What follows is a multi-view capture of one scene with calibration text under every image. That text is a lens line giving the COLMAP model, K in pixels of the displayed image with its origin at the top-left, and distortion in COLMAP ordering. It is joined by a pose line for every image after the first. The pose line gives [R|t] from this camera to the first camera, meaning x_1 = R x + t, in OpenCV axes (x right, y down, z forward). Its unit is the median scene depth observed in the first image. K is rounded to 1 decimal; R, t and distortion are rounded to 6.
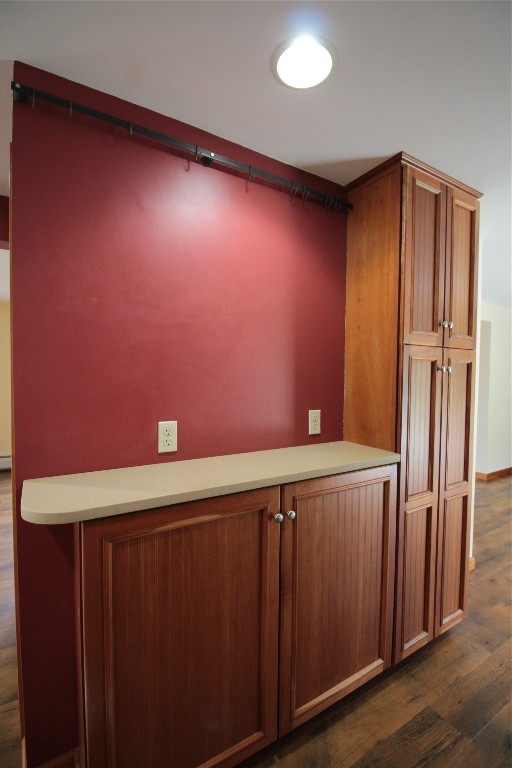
lens RADIAL K [[354.2, 0, 252.5], [0, 354.2, 385.0], [0, 0, 1]] dist [-0.000755, -0.011348]
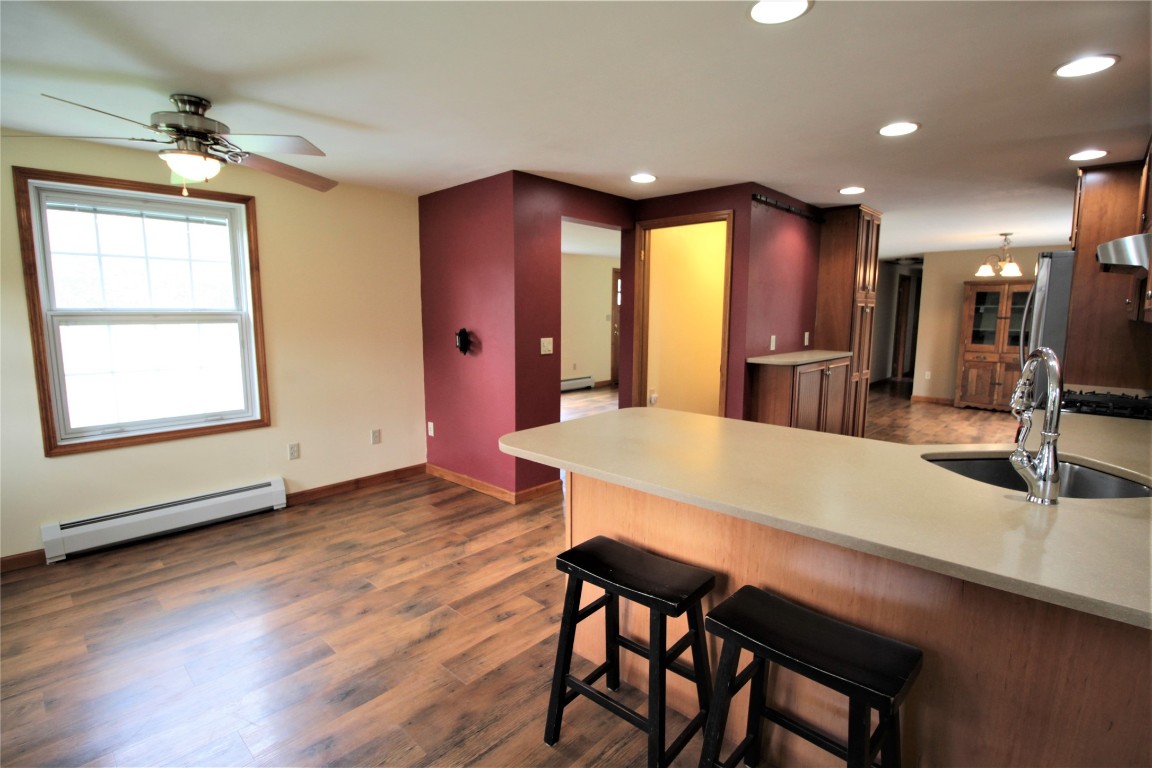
lens RADIAL K [[533.2, 0, 575.8], [0, 533.2, 377.9], [0, 0, 1]] dist [0.001050, -0.010888]
pose [[0.963976, -0.037178, 0.263377, -1.813966], [0.011901, 0.995221, 0.096924, 0.022669], [-0.265722, -0.090298, 0.959812, -1.449312]]
